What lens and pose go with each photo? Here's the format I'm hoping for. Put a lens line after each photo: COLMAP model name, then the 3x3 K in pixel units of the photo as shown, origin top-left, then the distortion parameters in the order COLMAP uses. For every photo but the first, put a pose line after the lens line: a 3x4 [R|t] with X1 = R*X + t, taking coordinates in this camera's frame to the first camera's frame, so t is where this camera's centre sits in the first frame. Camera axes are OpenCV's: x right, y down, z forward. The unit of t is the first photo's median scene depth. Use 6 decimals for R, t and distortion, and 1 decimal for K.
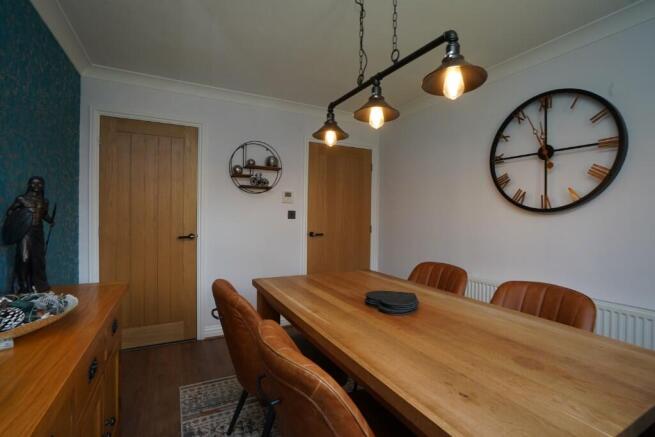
lens RADIAL K [[301.6, 0, 324.8], [0, 301.6, 218.1], [0, 0, 1]] dist [-0.050858, 0.019502]
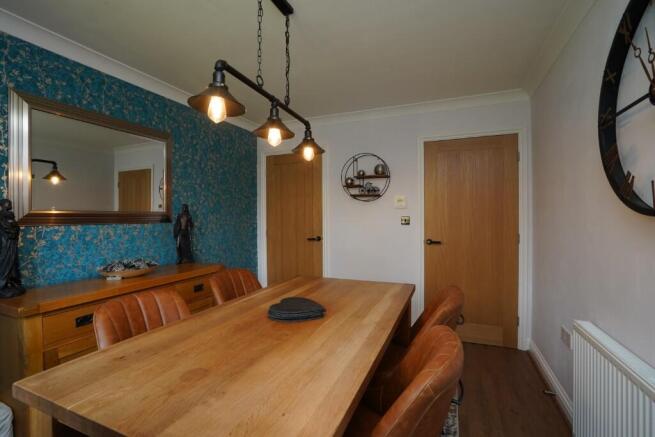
lens RADIAL K [[301.6, 0, 324.8], [0, 301.6, 218.1], [0, 0, 1]] dist [-0.050858, 0.019502]
pose [[0.639899, -0.010850, -0.768383, 0.518082], [0.002513, 0.999925, -0.012027, -0.009457], [0.768455, 0.005765, 0.639878, 0.201865]]
